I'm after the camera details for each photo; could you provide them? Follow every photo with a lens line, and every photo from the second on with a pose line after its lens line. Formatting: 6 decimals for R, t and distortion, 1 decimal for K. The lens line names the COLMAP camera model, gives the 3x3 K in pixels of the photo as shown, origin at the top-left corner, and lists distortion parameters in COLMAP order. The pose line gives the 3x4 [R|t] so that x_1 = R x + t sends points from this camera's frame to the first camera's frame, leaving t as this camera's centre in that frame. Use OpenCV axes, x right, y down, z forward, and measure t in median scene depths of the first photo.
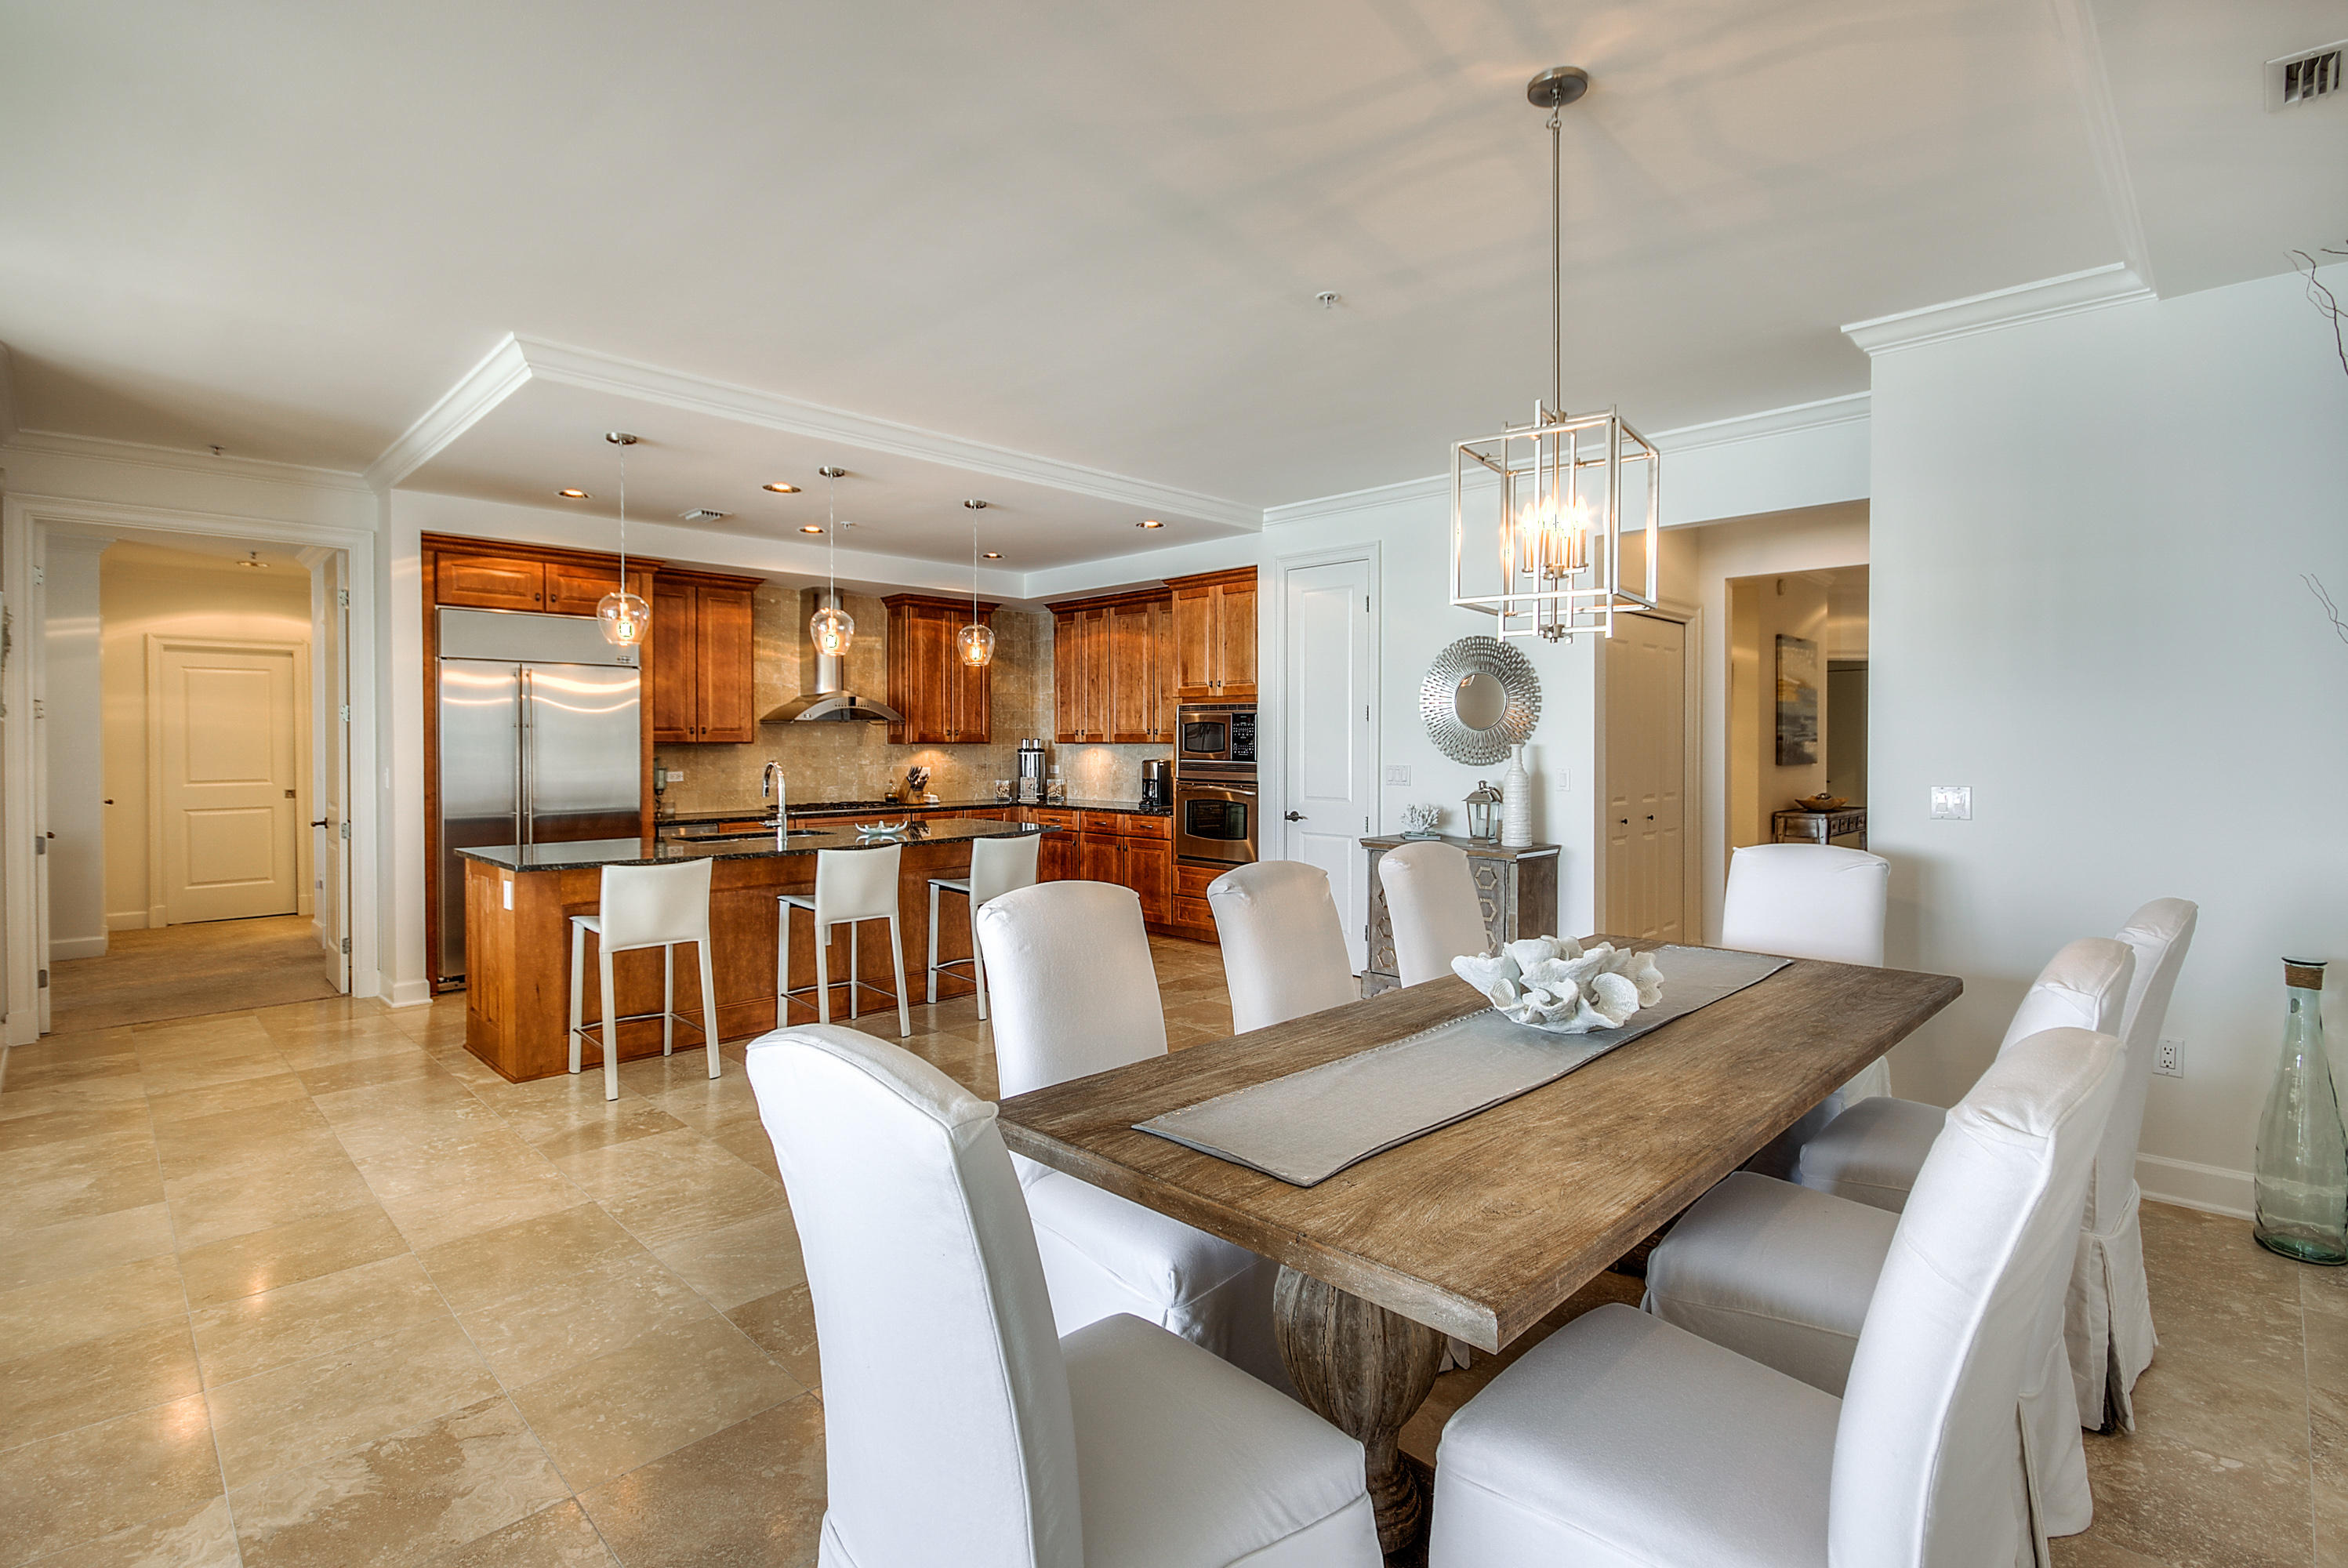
lens RADIAL K [[1062.2, 0, 1102.8], [0, 1062.2, 751.6], [0, 0, 1]] dist [0.001836, -0.006532]
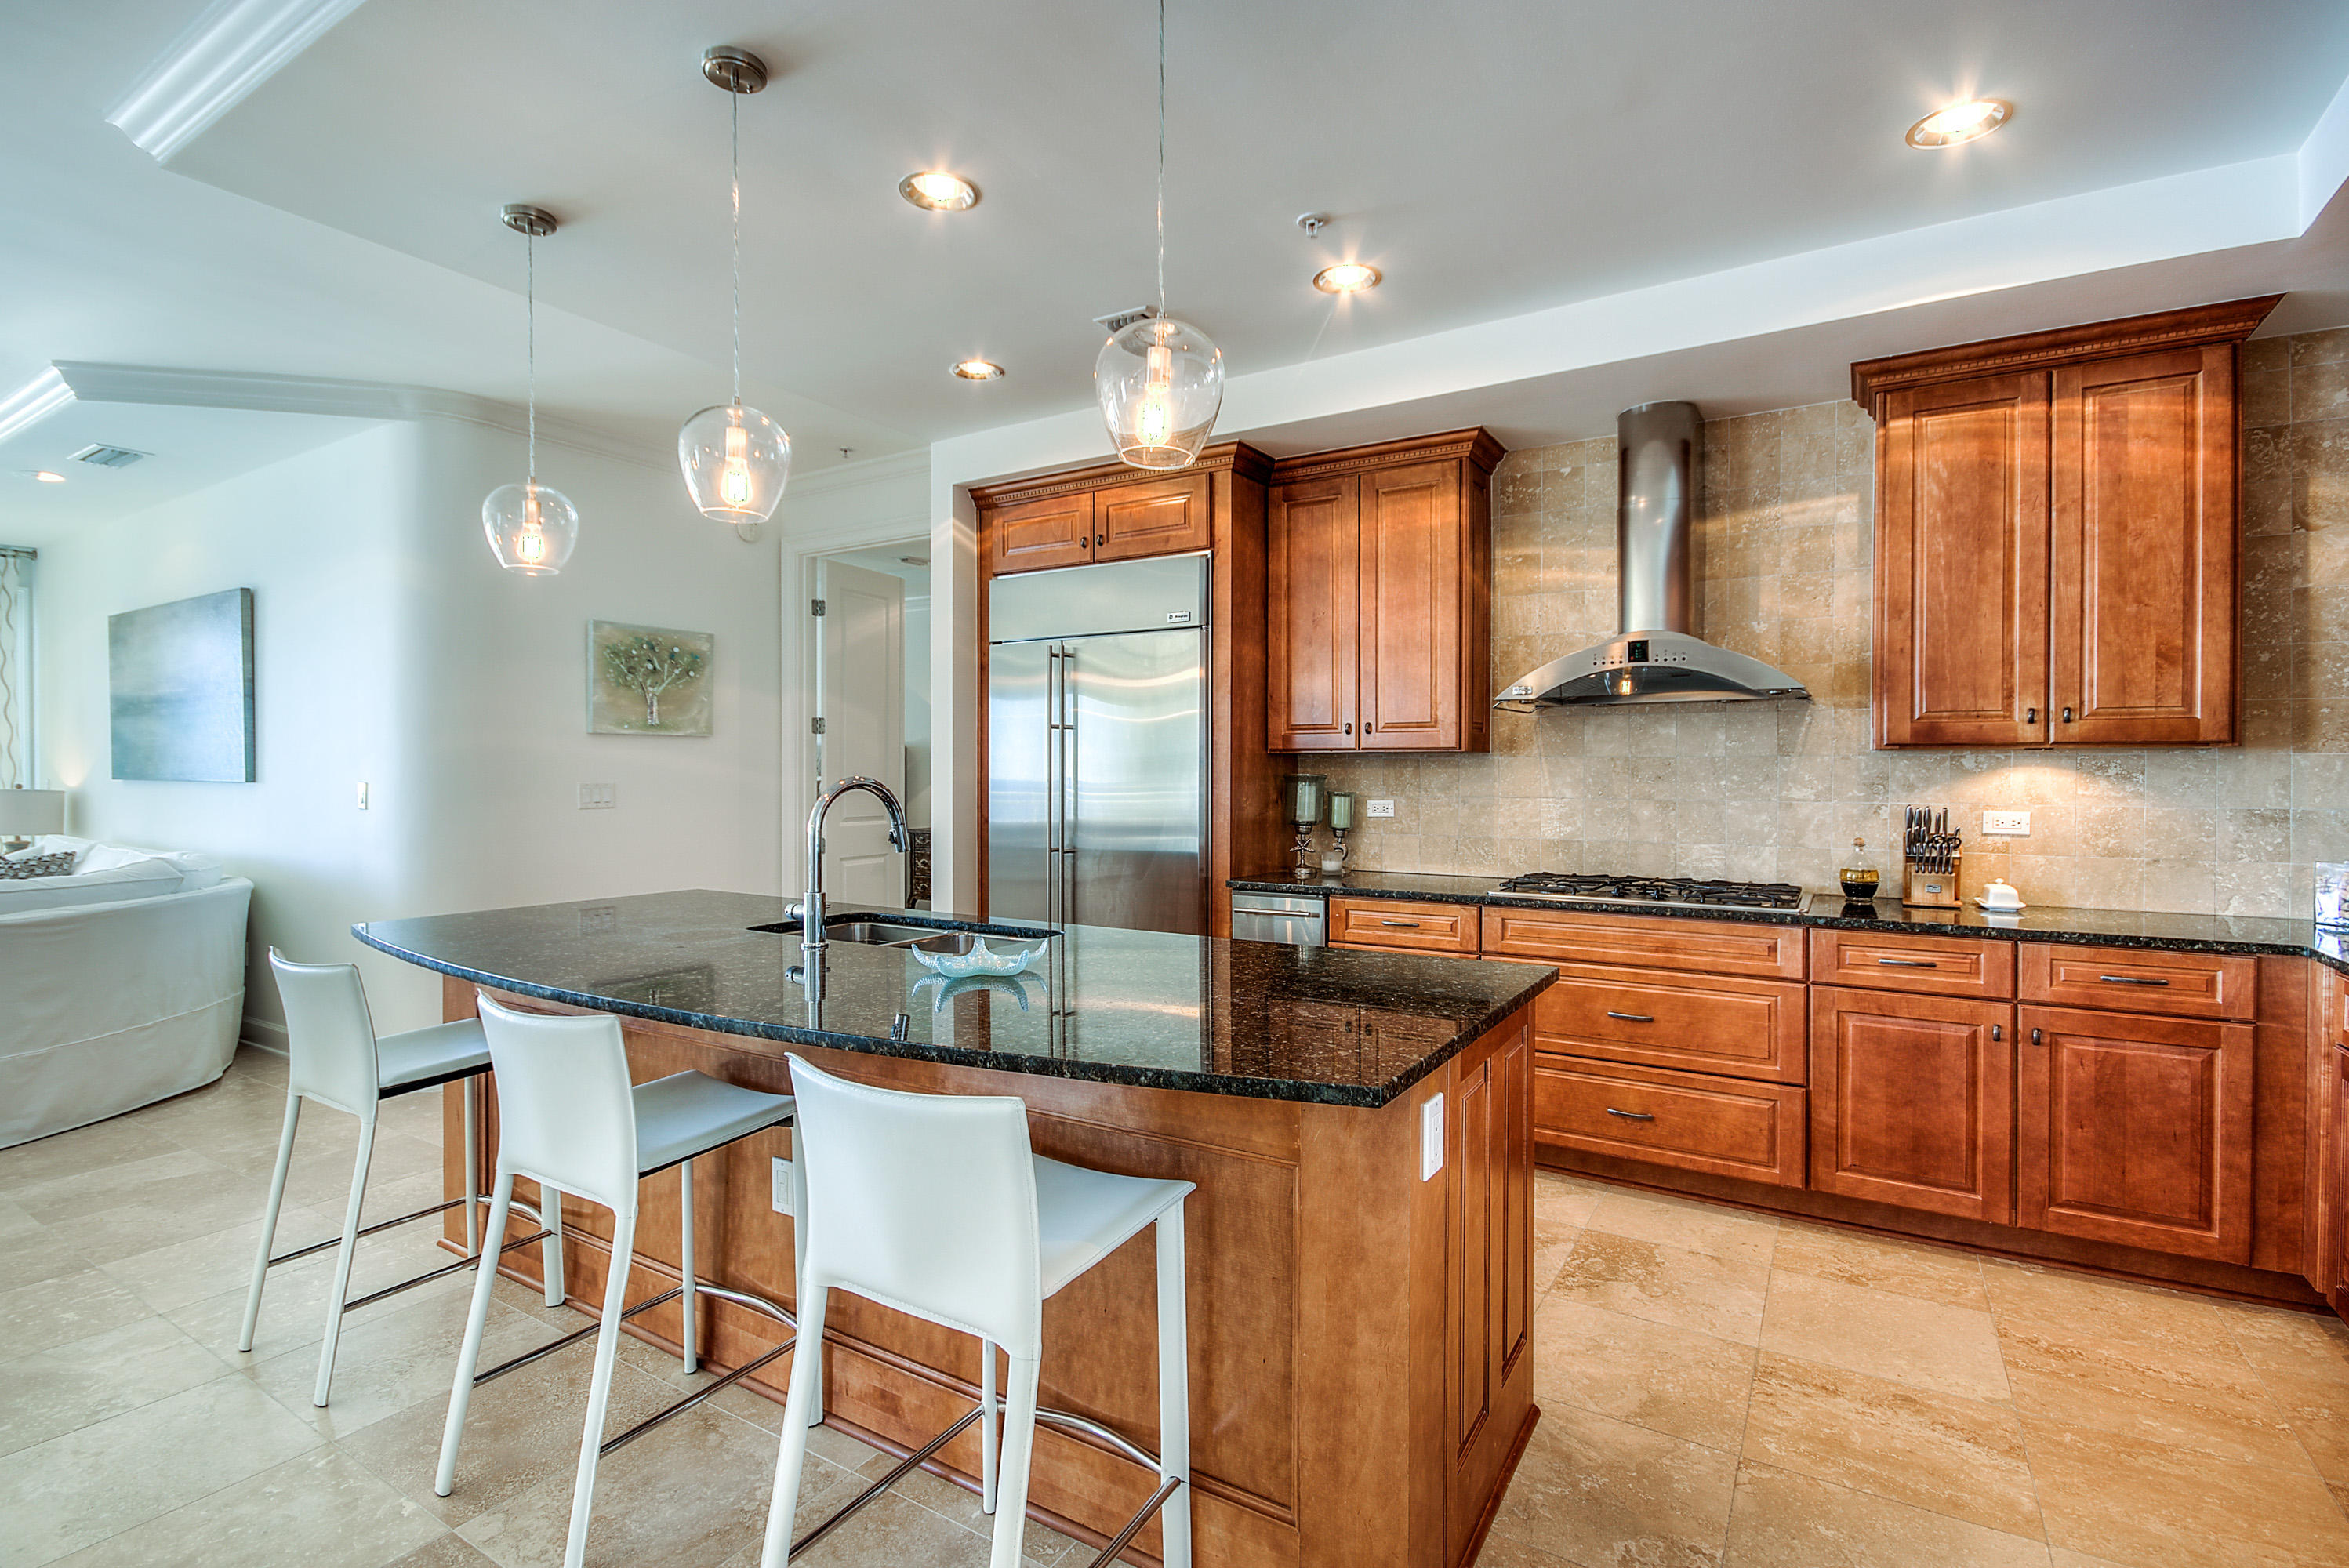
lens RADIAL K [[1066.5, 0, 1208.6], [0, 1066.5, 779.2], [0, 0, 1]] dist [0.003933, 0.000362]
pose [[0.278607, 0.010762, -0.960345, 0.146391], [-0.008290, 0.999927, 0.008800, 0.002816], [0.960369, 0.005509, 0.278676, 0.766706]]
